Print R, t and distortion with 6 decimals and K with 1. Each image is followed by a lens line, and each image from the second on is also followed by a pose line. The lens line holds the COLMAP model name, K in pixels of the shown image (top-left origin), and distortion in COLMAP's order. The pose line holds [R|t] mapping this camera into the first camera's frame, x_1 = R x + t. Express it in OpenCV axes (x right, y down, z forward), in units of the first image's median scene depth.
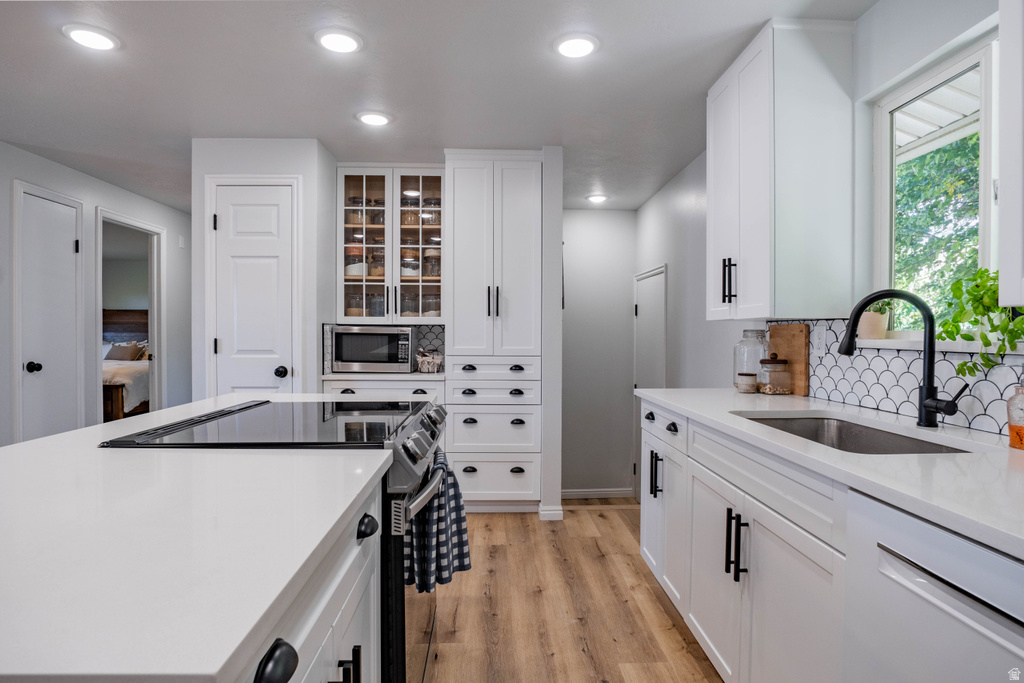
lens RADIAL K [[550.8, 0, 515.2], [0, 550.8, 340.5], [0, 0, 1]] dist [-0.035307, 0.007309]
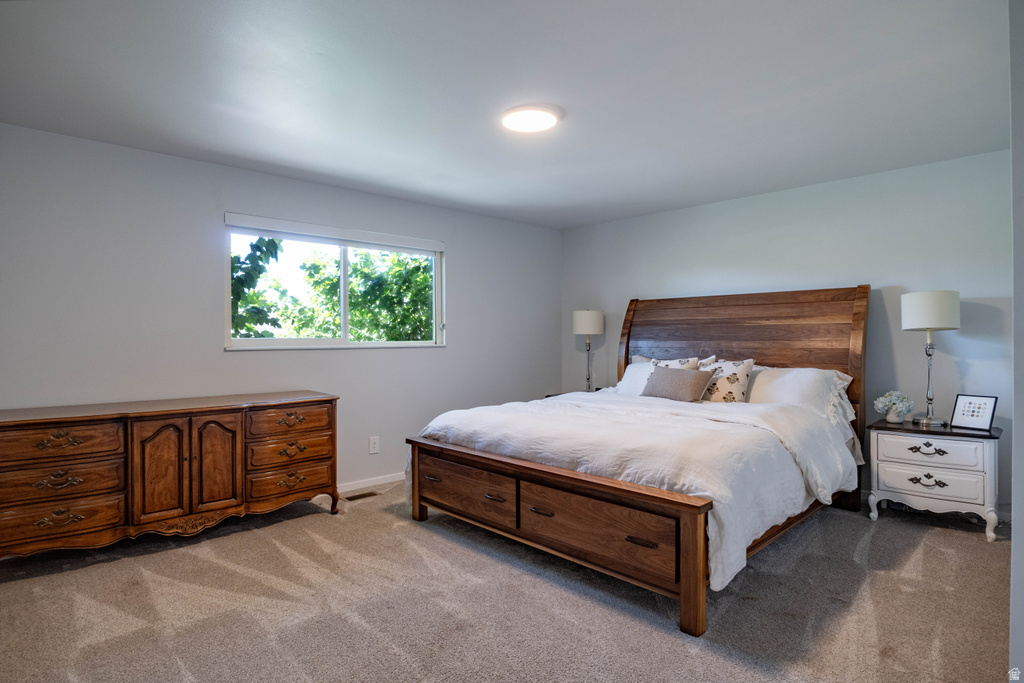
lens RADIAL K [[550.8, 0, 512.2], [0, 550.8, 338.9], [0, 0, 1]] dist [-0.035307, 0.007309]
pose [[0.665723, -0.002834, -0.746194, -0.447874], [-0.007794, 0.999912, -0.010752, -0.009807], [0.746158, 0.012974, 0.665642, 0.556638]]
